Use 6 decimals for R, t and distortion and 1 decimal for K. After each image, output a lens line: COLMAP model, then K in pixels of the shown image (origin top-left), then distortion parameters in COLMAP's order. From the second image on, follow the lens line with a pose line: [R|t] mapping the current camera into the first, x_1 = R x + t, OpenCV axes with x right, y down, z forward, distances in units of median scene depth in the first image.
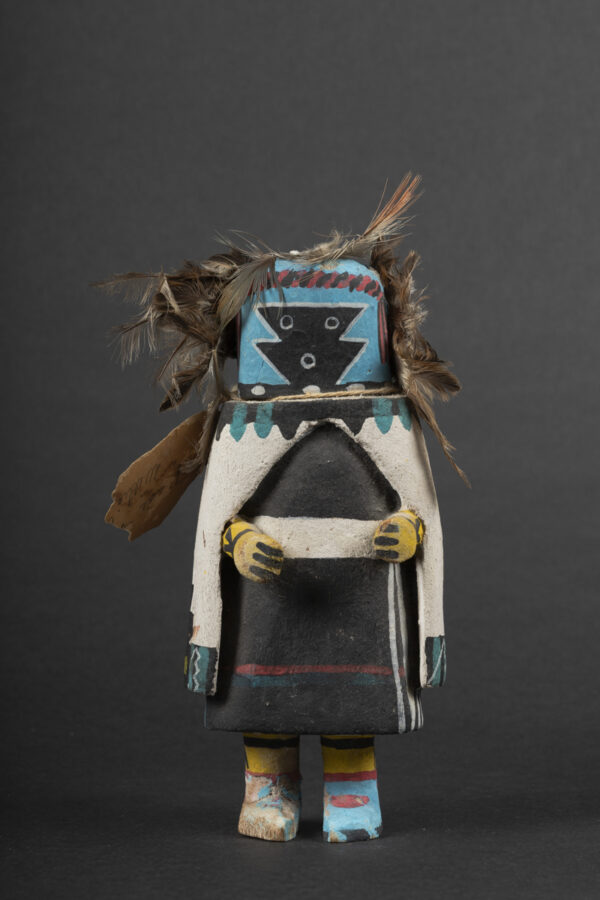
lens RADIAL K [[2610.6, 0, 303.7], [0, 2610.6, 444.4], [0, 0, 1]] dist [0.544904, 0.000000]
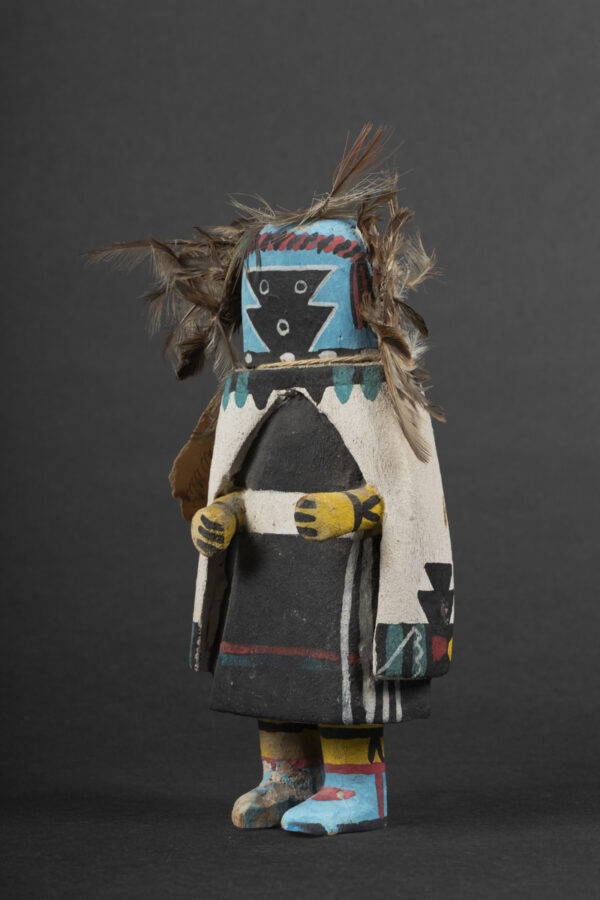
lens RADIAL K [[2610.6, 0, 316.1], [0, 2610.6, 414.3], [0, 0, 1]] dist [0.544904, 0.000000]
pose [[0.802592, 0.007064, -0.596487, 0.581696], [-0.010078, 0.999948, -0.001718, 0.001392], [0.596444, 0.007391, 0.802621, 0.241867]]
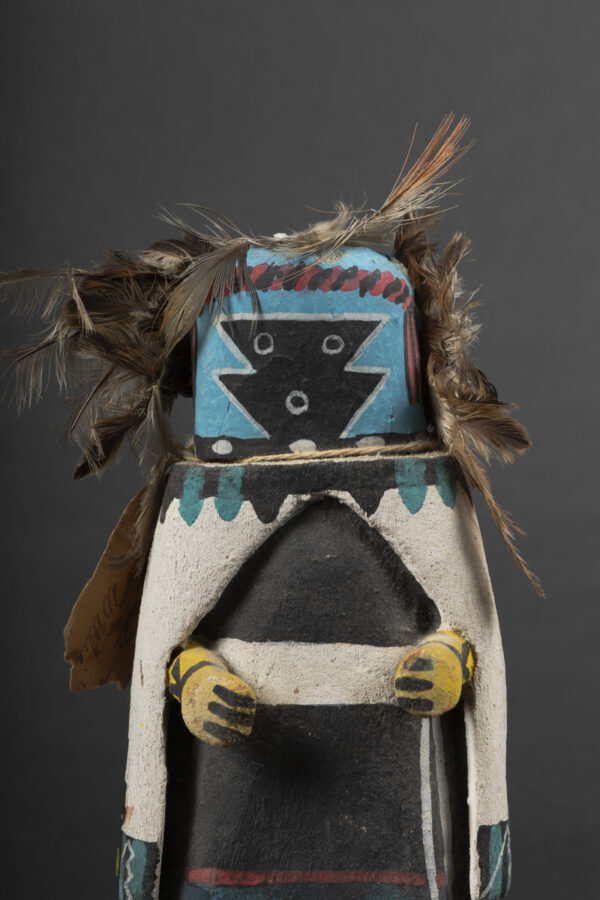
lens RADIAL K [[2693.6, 0, 327.2], [0, 2693.6, 449.6], [0, 0, 1]] dist [0.303260, 0.000000]
pose [[0.999203, -0.003256, -0.039782, 0.036115], [0.003841, 0.999886, 0.014625, -0.030020], [0.039729, -0.014766, 0.999101, 0.325927]]
